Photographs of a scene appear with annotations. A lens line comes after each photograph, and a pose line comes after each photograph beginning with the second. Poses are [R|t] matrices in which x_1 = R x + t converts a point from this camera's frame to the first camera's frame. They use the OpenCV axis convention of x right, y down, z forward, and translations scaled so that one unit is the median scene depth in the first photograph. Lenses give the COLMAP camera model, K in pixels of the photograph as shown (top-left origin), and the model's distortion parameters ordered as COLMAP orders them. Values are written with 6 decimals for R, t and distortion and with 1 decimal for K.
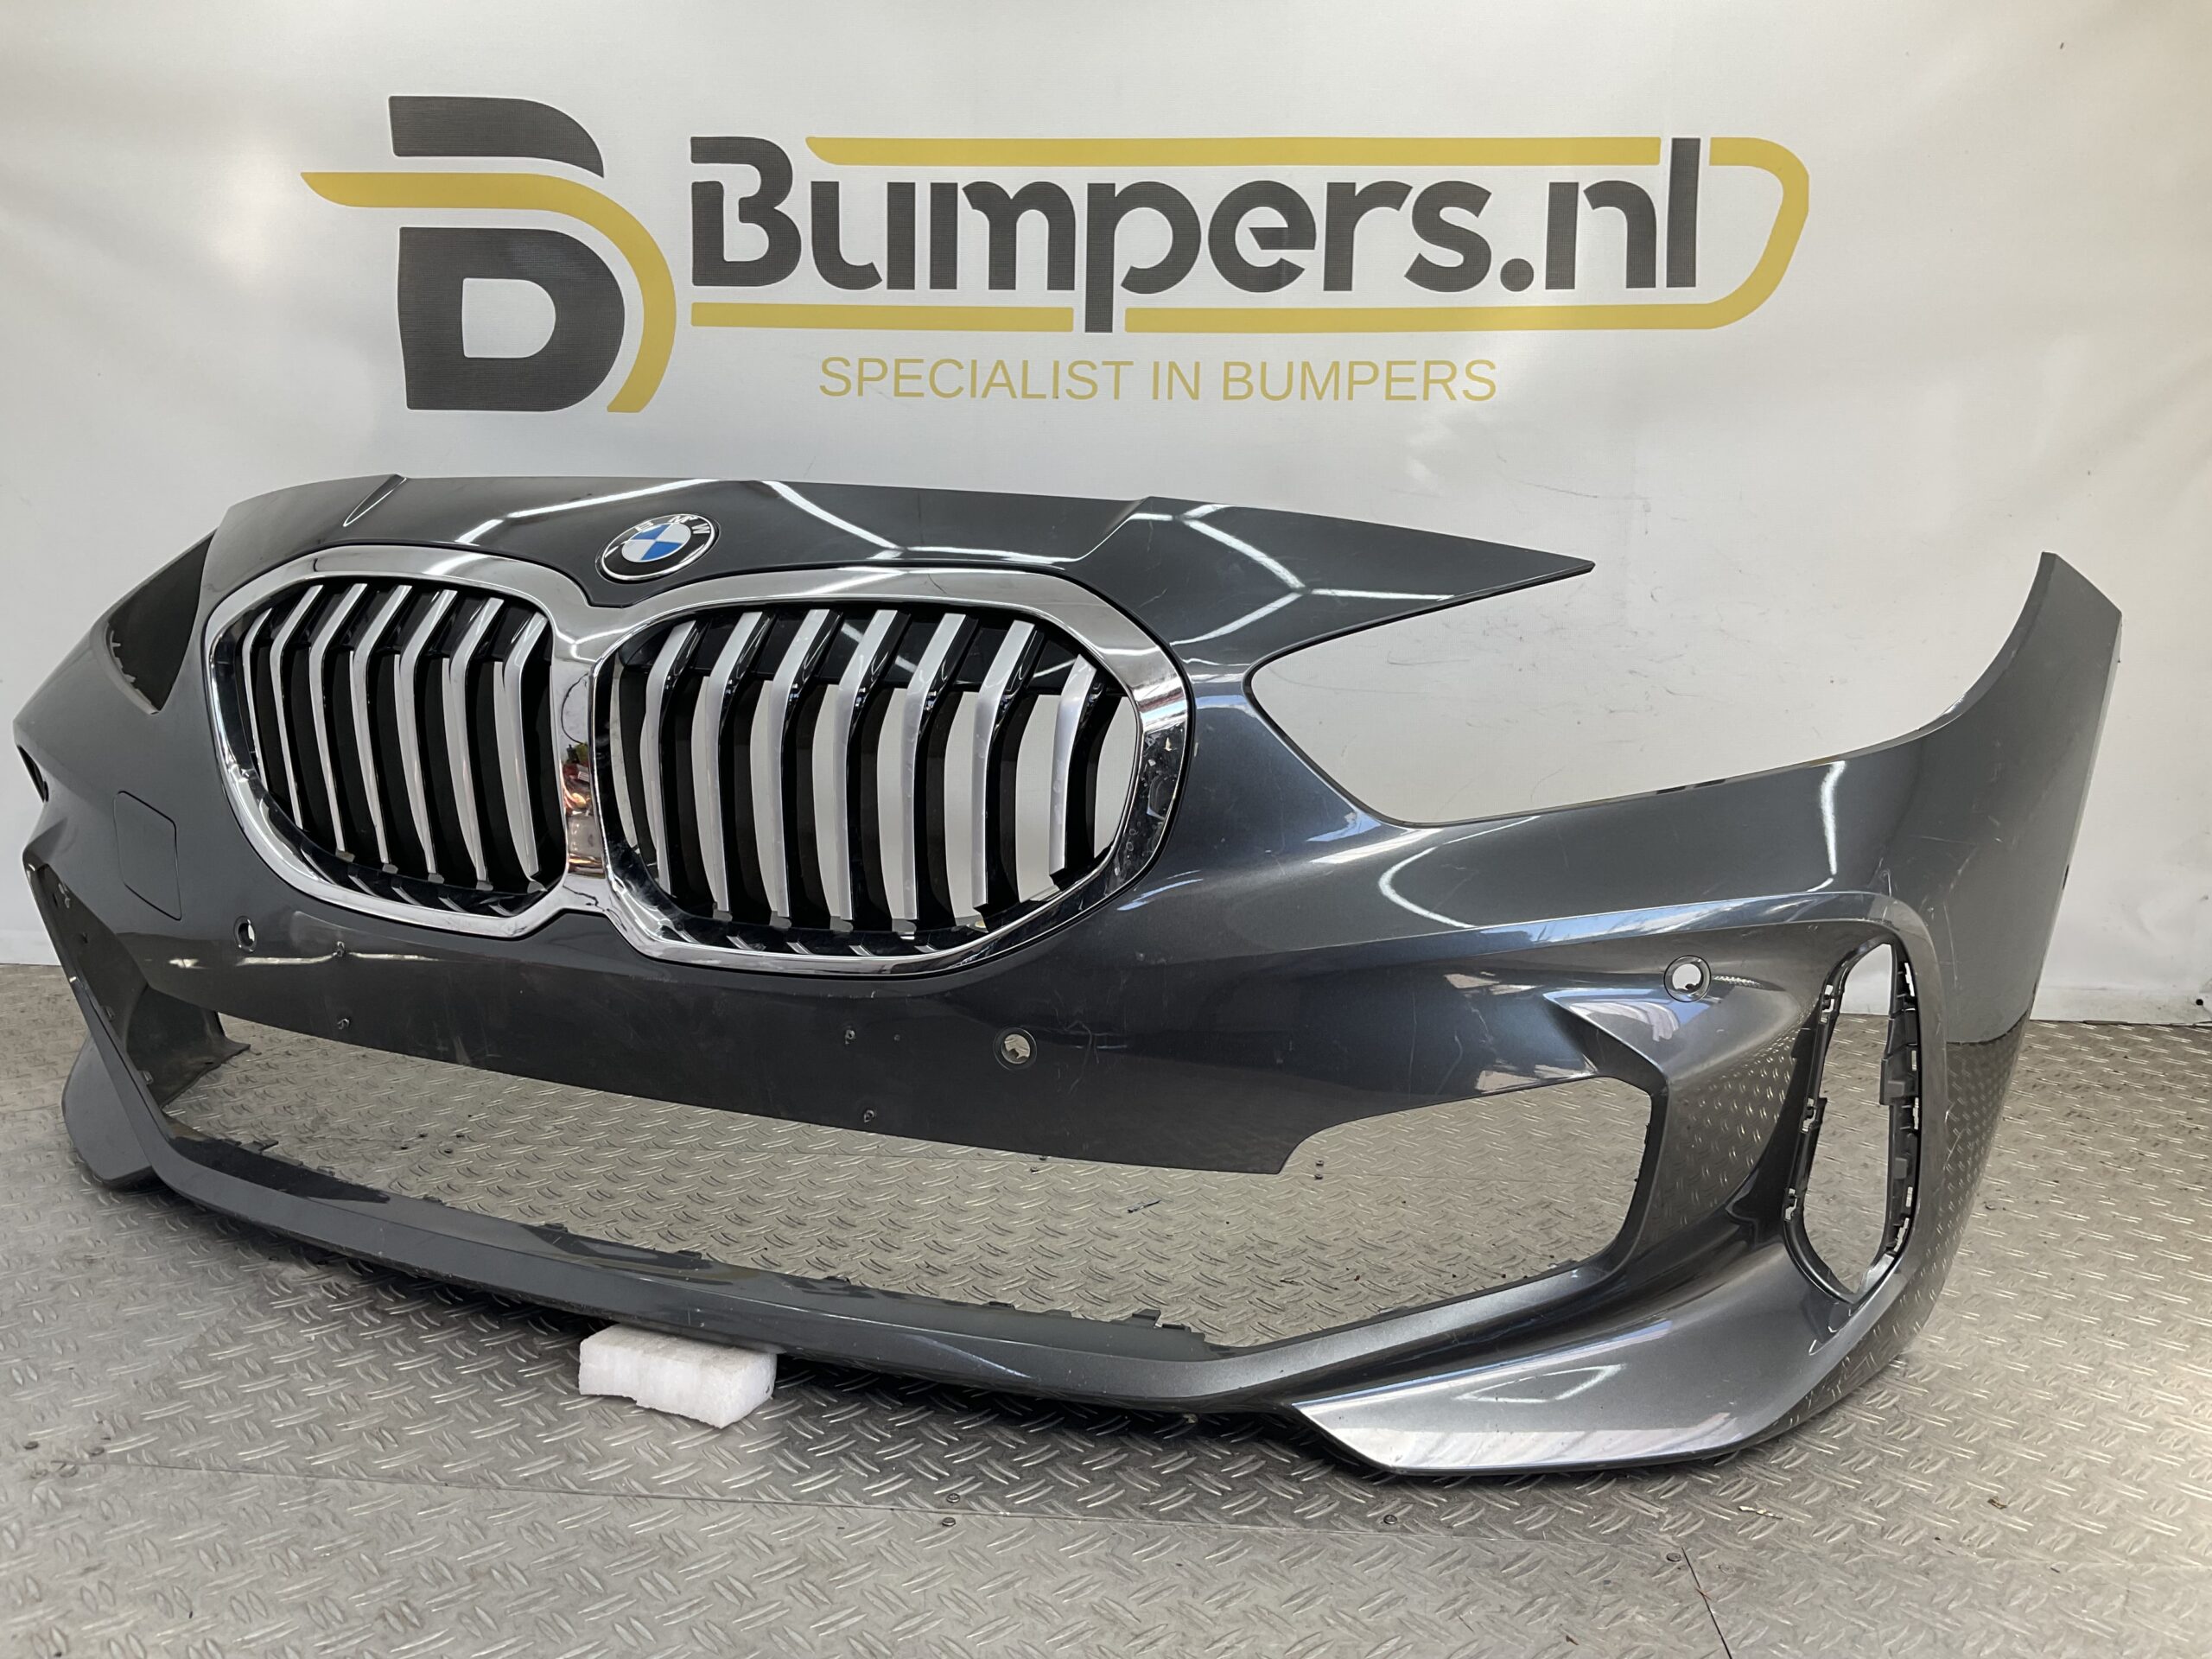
lens RADIAL K [[1817.5, 0, 1095.5], [0, 1817.5, 821.2], [0, 0, 1]] dist [0.049753, -0.100359]
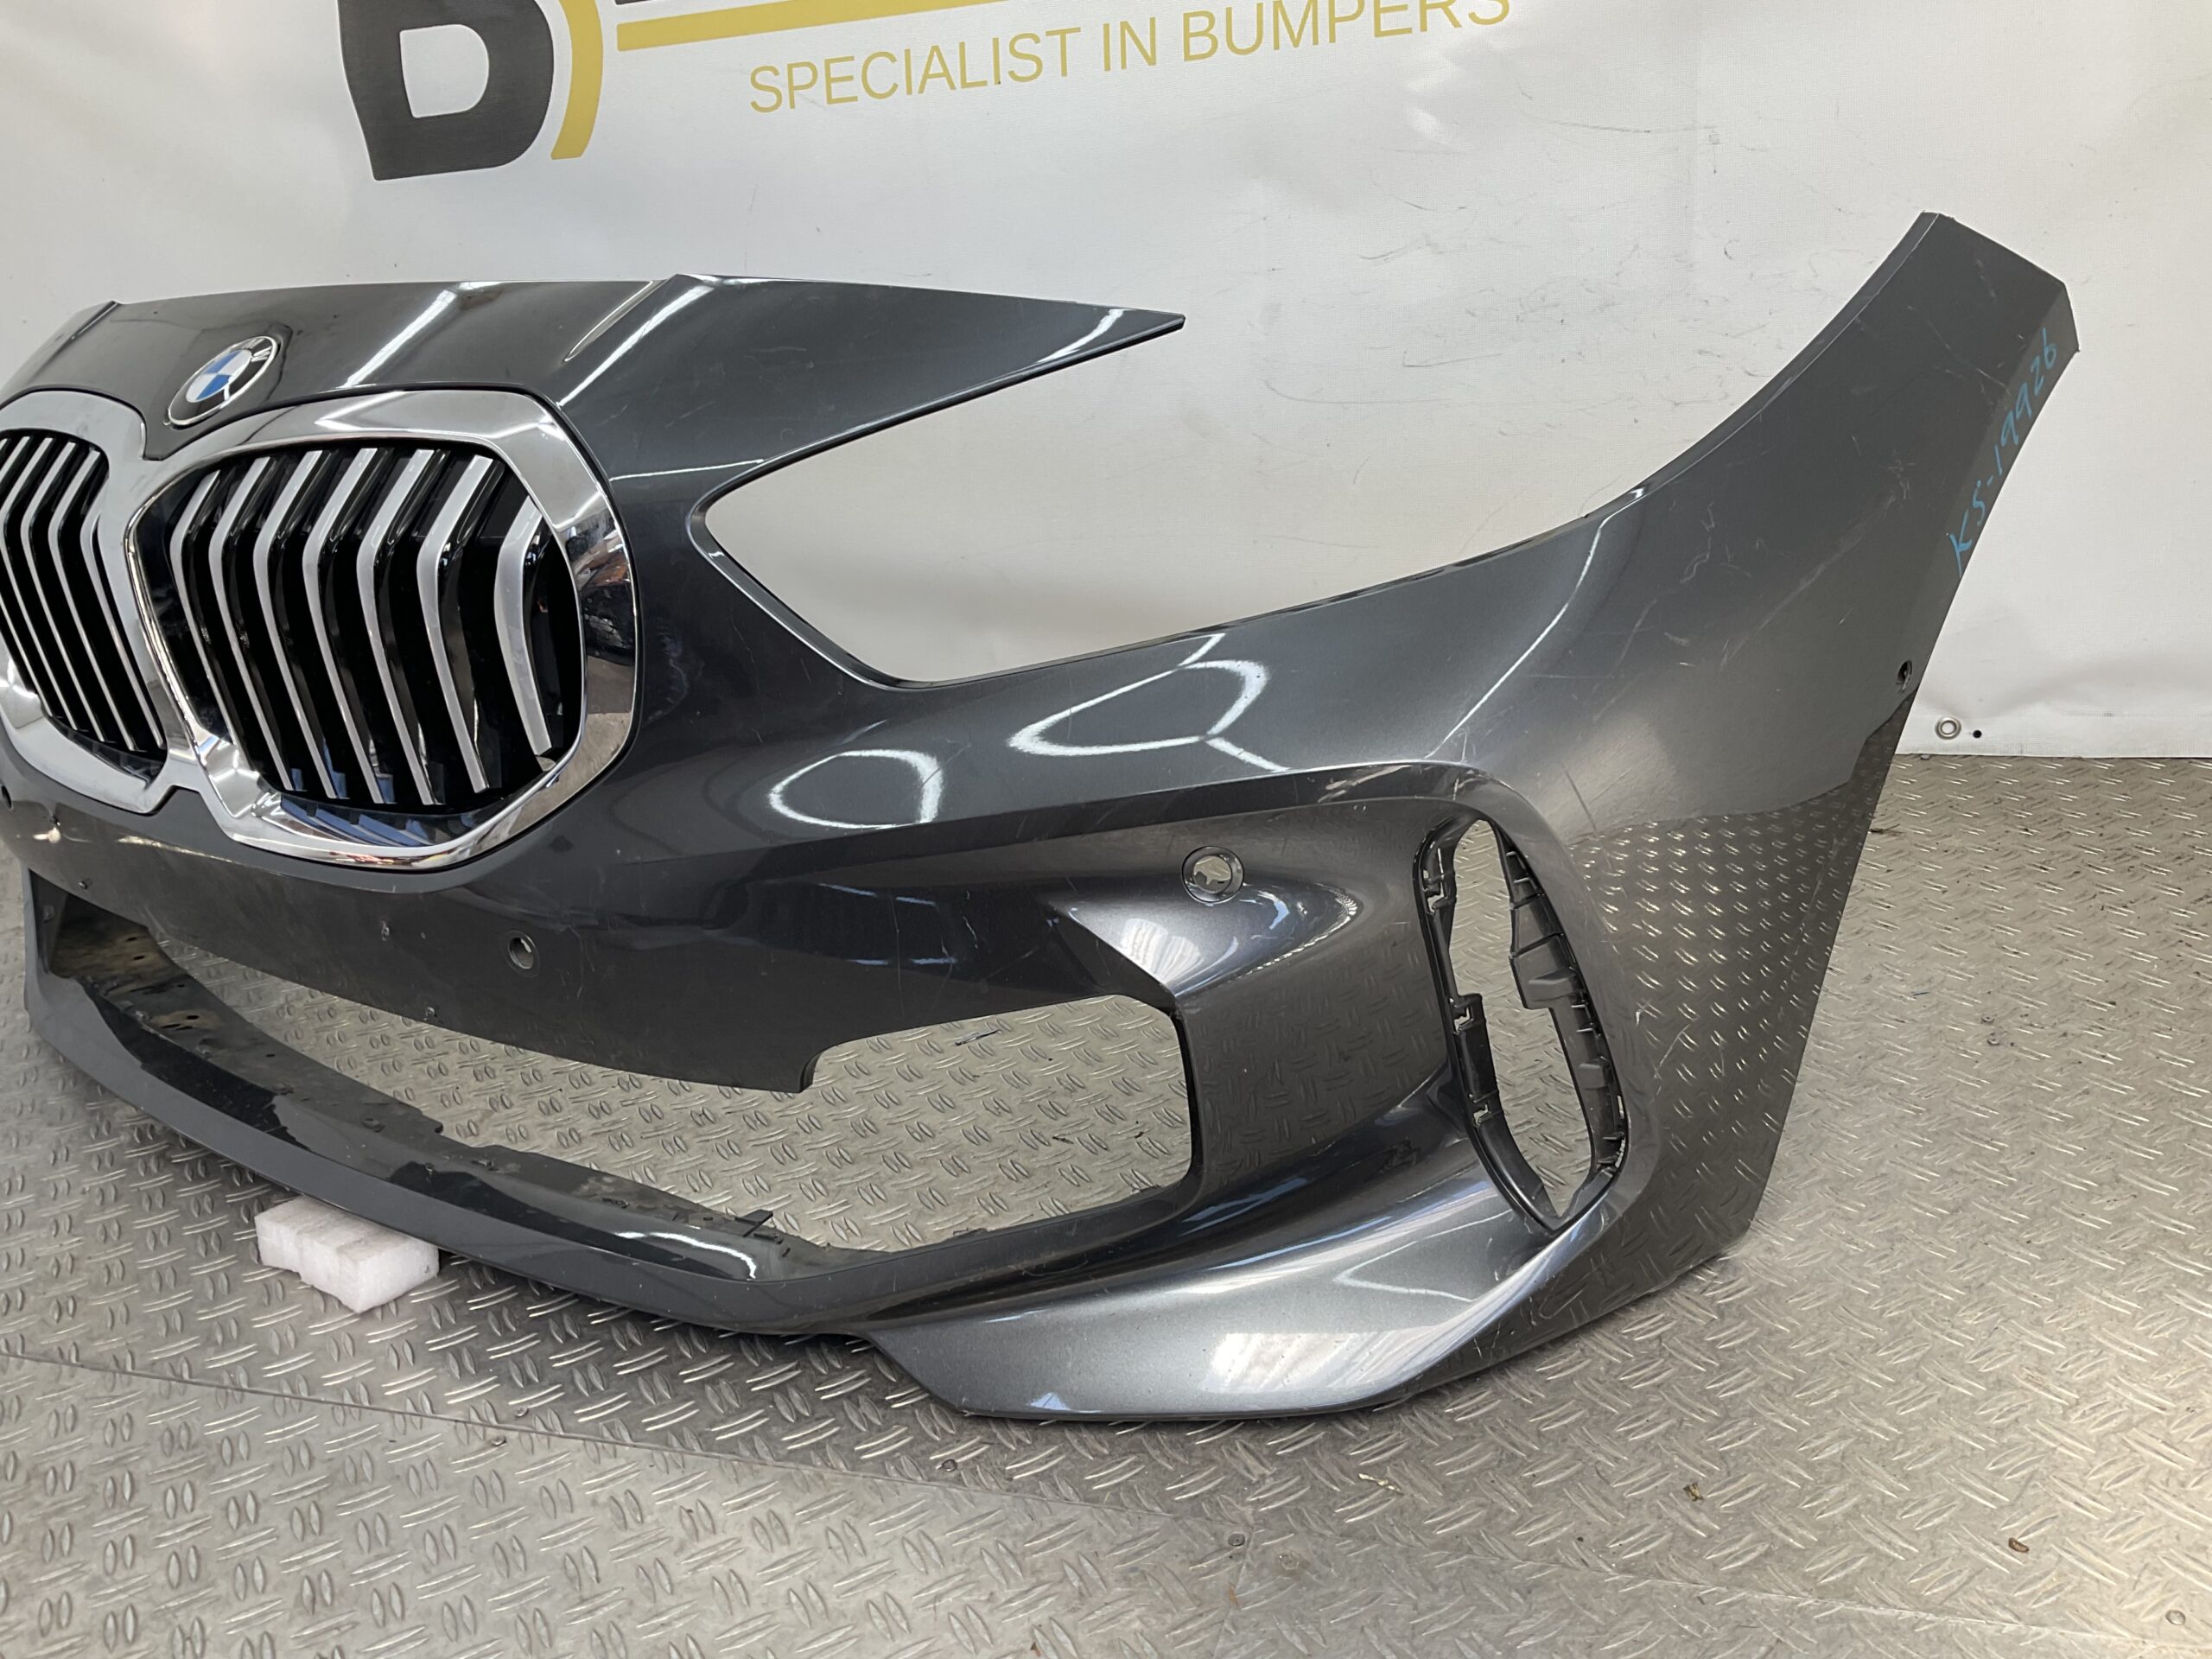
lens RADIAL K [[1817.5, 0, 1103.6], [0, 1817.5, 835.4], [0, 0, 1]] dist [0.049753, -0.100359]
pose [[0.967162, -0.020713, -0.253314, 0.302325], [0.068876, 0.980738, 0.182780, -0.048372], [0.244649, -0.194225, 0.949960, 0.154081]]
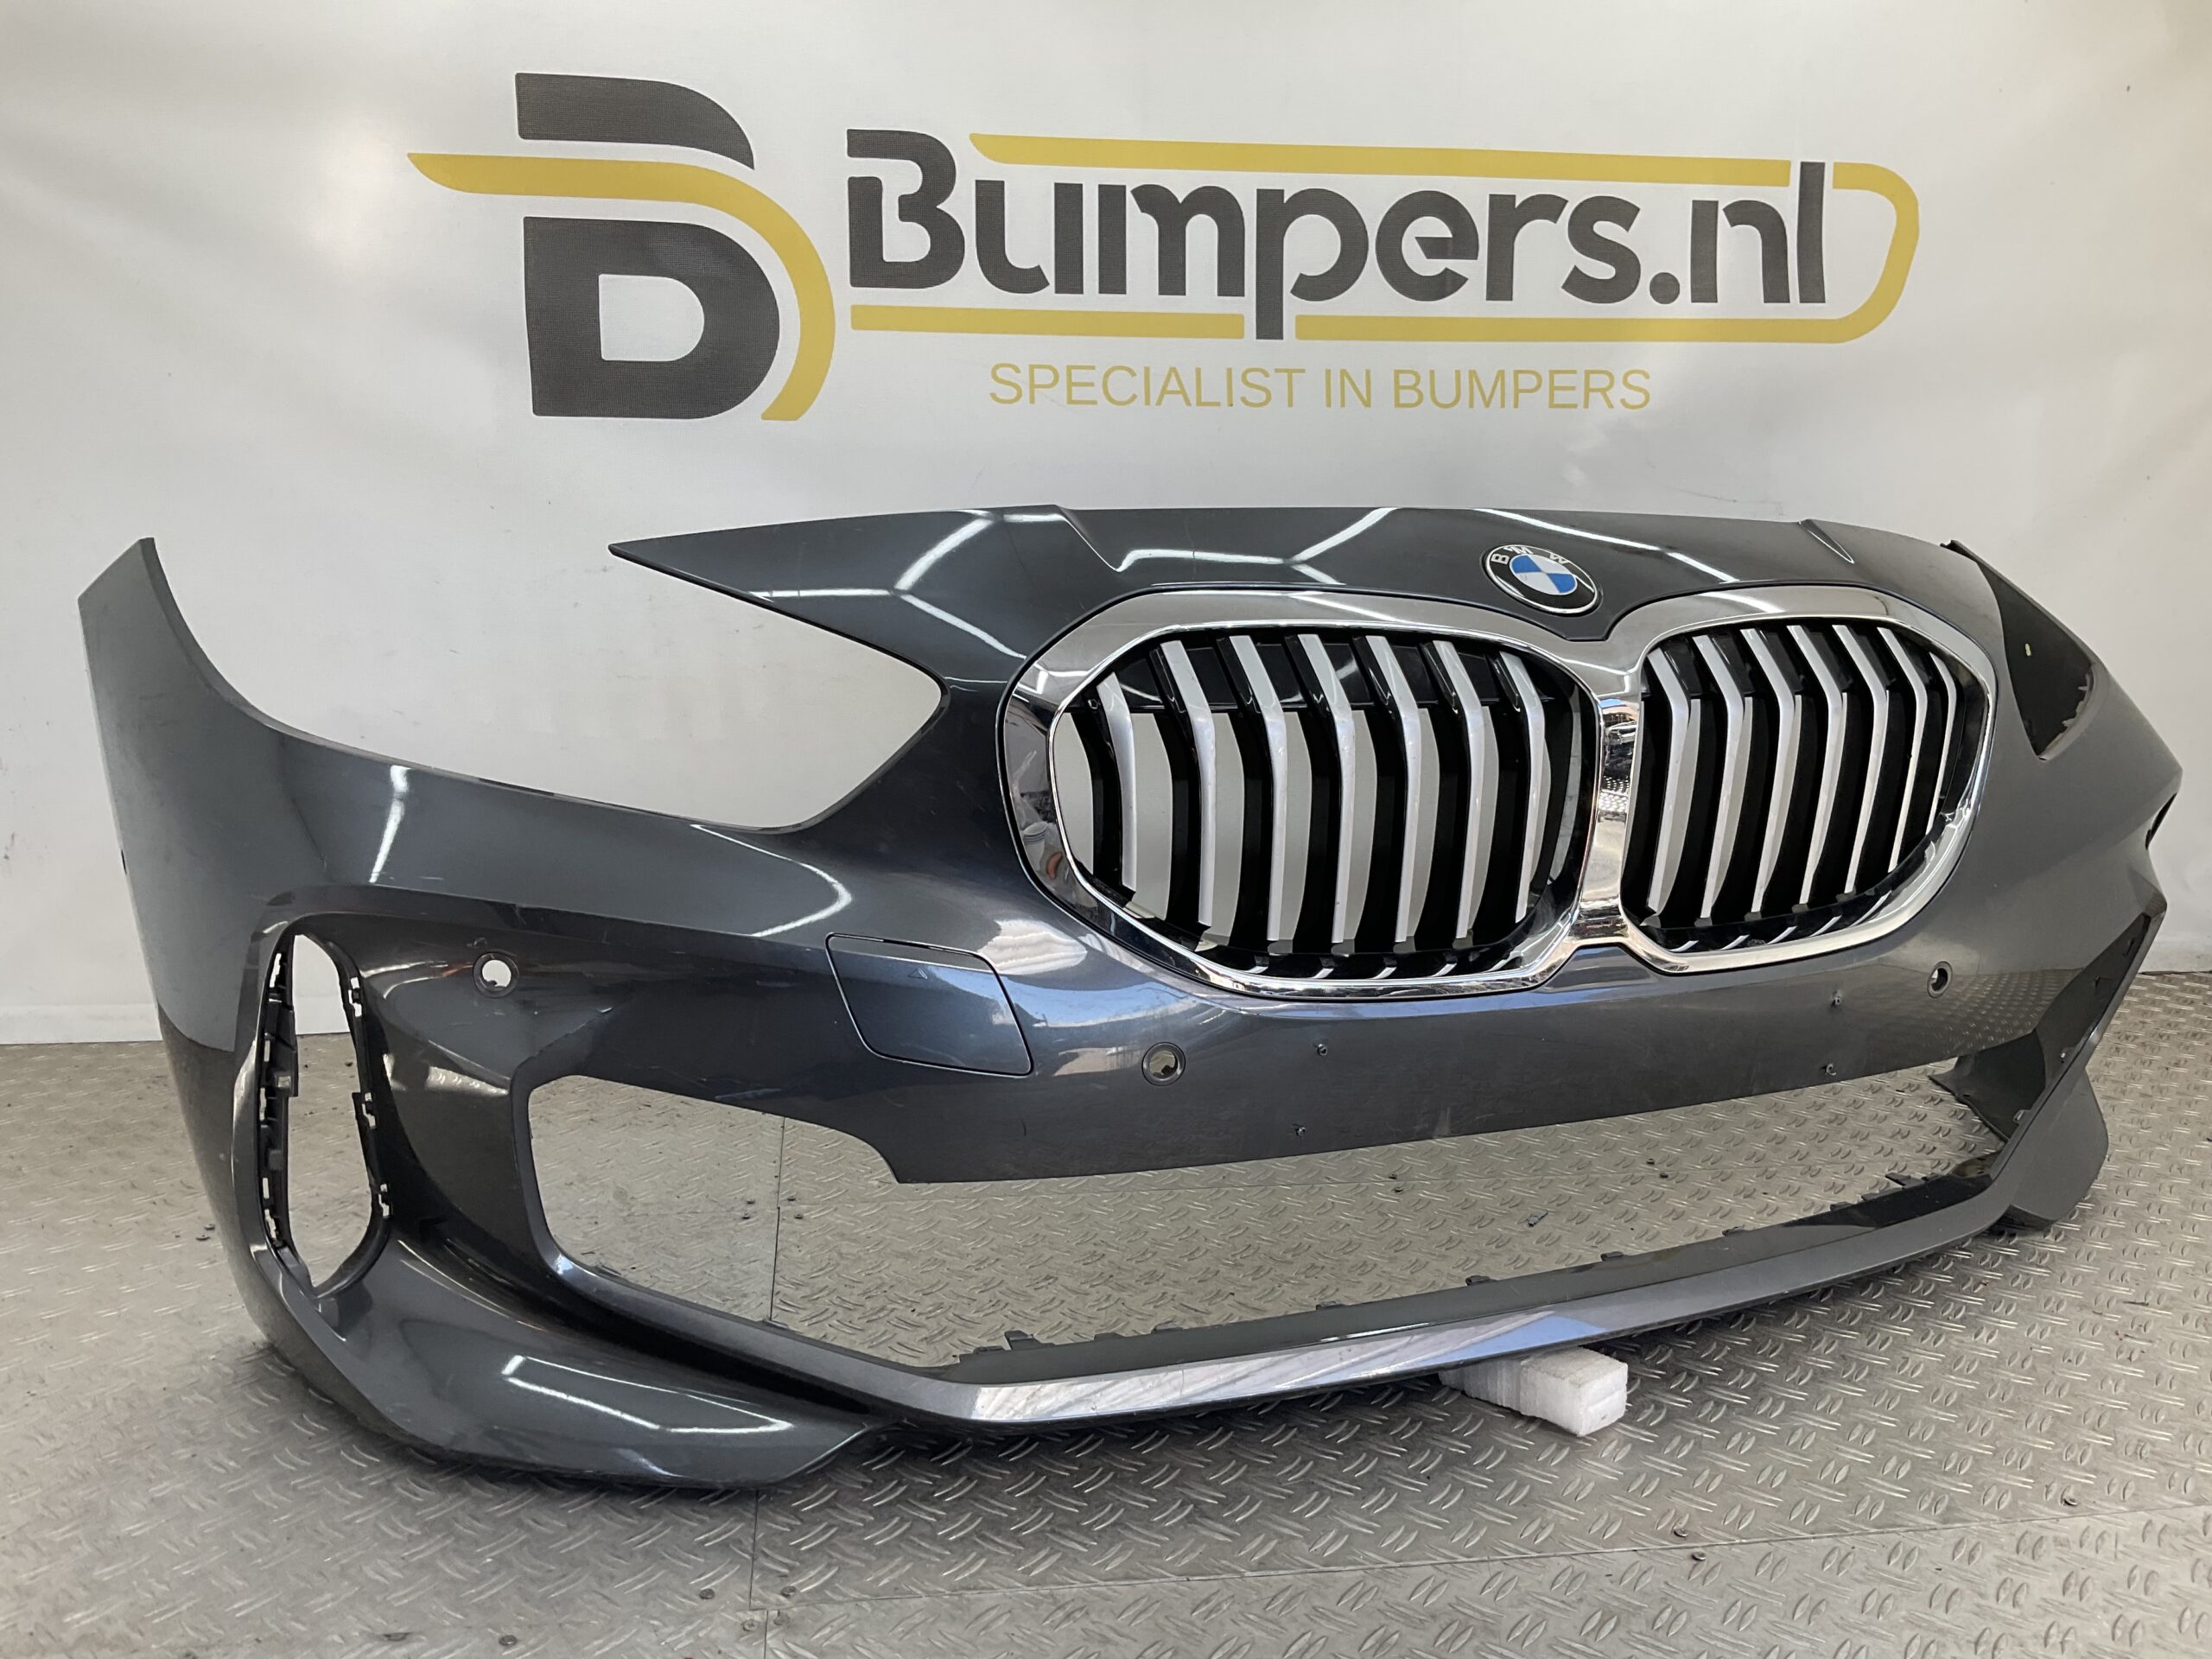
lens RADIAL K [[1817.5, 0, 1090.5], [0, 1817.5, 844.4], [0, 0, 1]] dist [0.049753, -0.100359]
pose [[0.979783, -0.044184, 0.195124, -0.381357], [0.041600, 0.998984, 0.017326, -0.018029], [-0.195691, -0.008858, 0.980626, 0.051401]]
